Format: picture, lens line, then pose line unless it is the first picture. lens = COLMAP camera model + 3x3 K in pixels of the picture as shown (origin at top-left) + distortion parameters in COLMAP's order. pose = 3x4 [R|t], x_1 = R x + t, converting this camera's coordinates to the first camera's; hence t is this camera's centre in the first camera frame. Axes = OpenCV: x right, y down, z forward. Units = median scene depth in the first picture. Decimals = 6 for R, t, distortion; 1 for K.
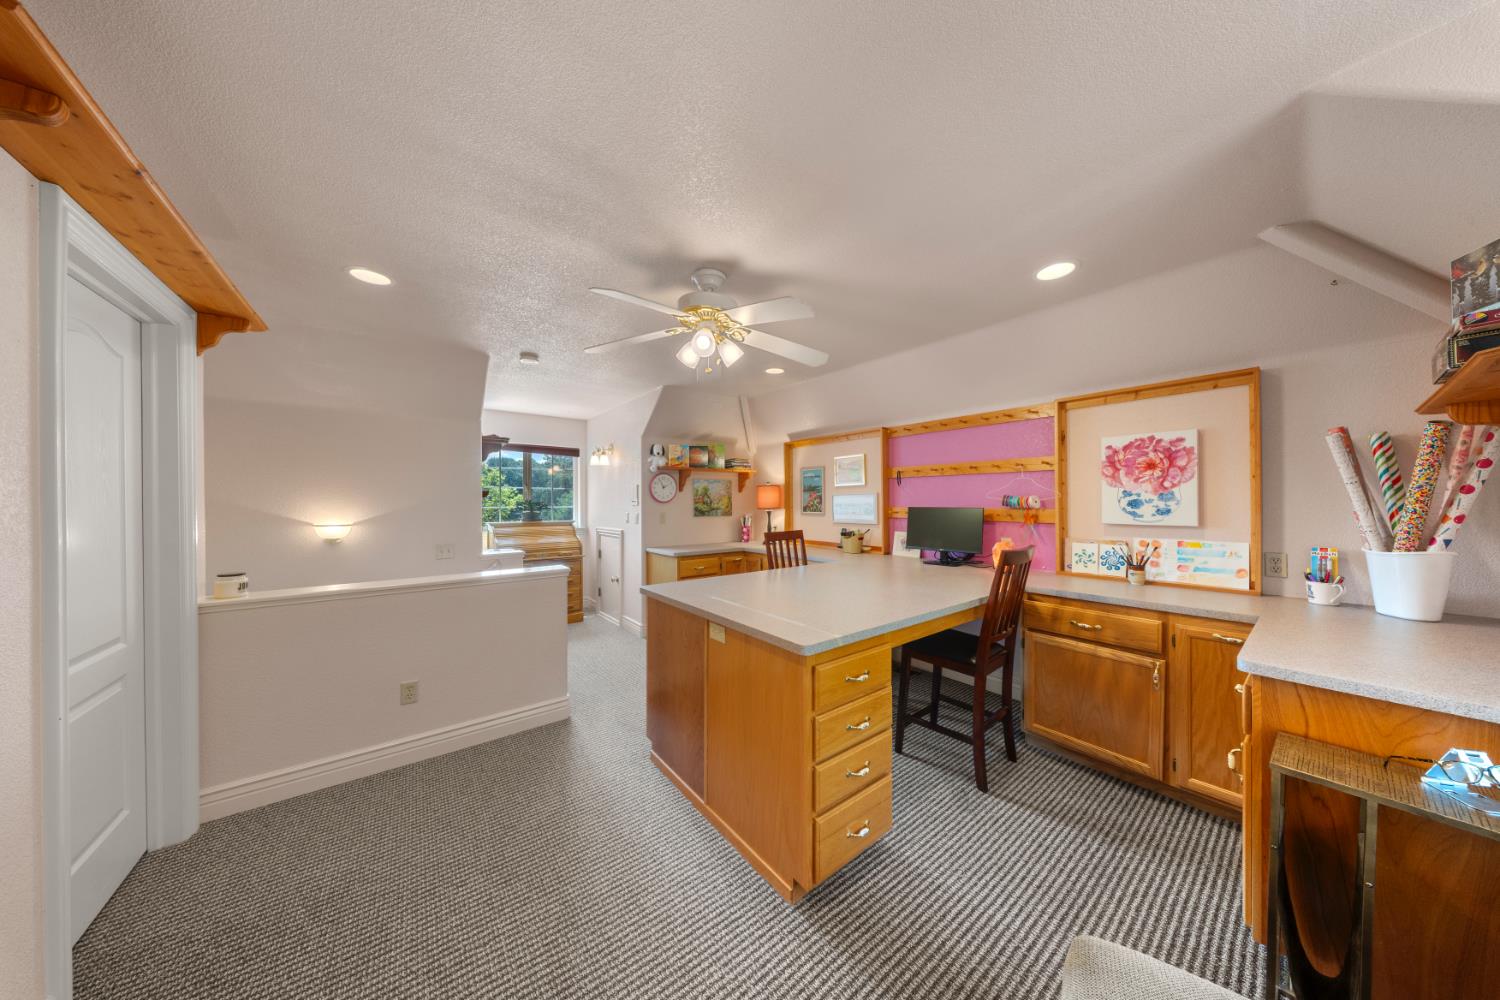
lens RADIAL K [[444.6, 0, 750.0], [0, 444.6, 500.0], [0, 0, 1]] dist [-0.000239, -0.000061]
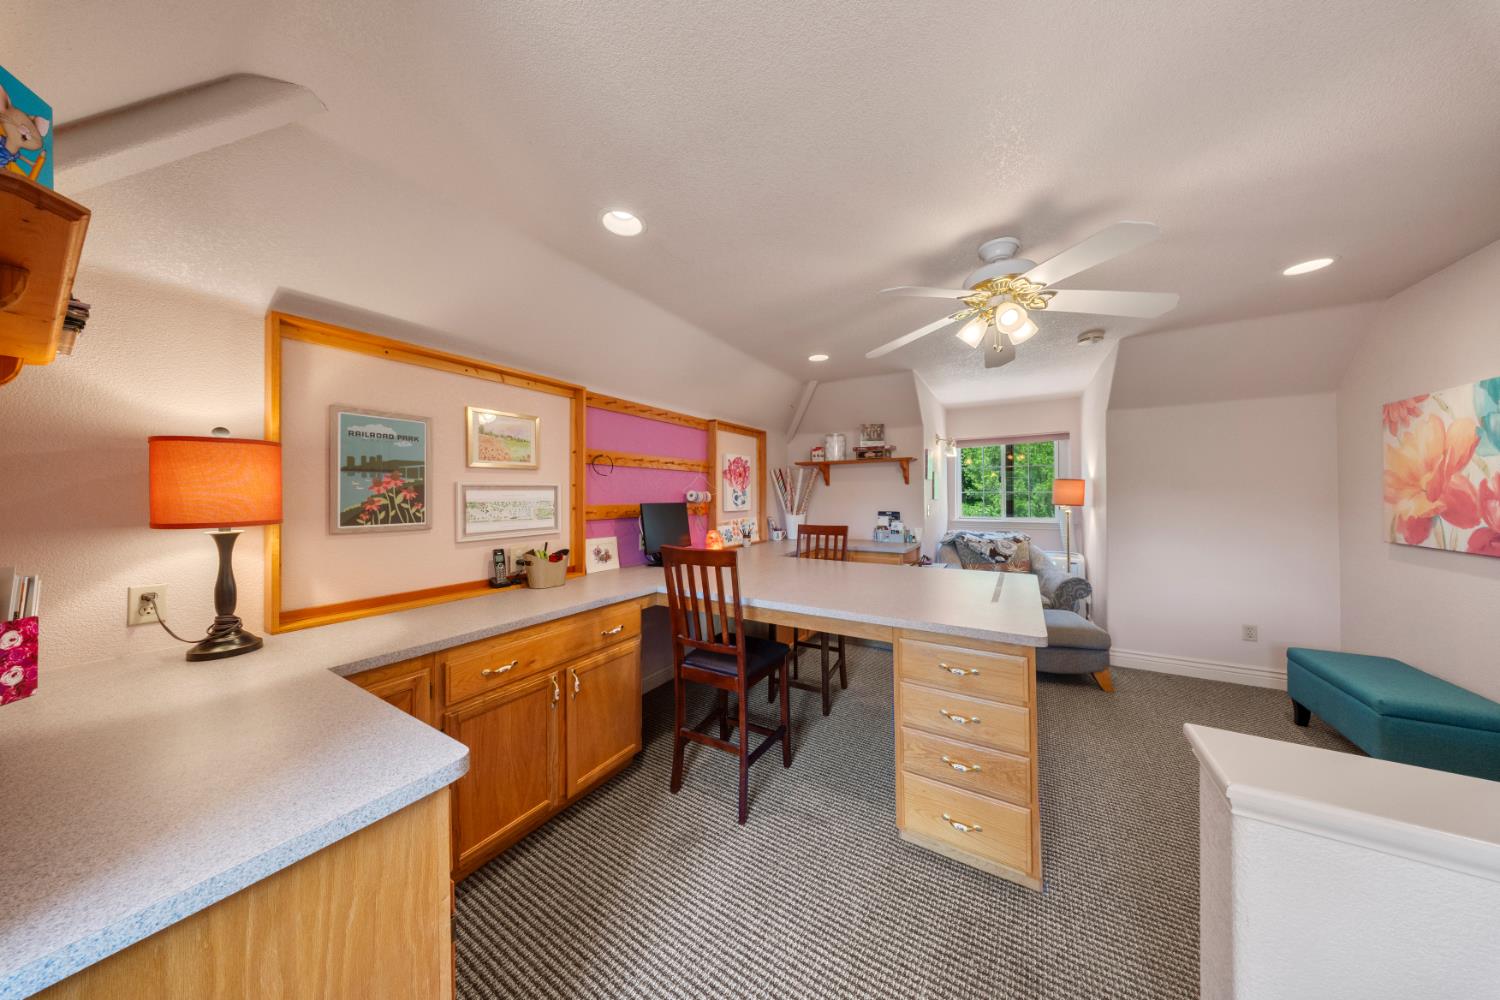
lens RADIAL K [[444.6, 0, 750.0], [0, 444.6, 500.0], [0, 0, 1]] dist [-0.000239, -0.000061]
pose [[-0.358156, 0.000712, 0.933661, -0.632423], [0.007762, 0.999967, 0.002215, 0.012931], [-0.933629, 0.008040, -0.358150, 1.503045]]
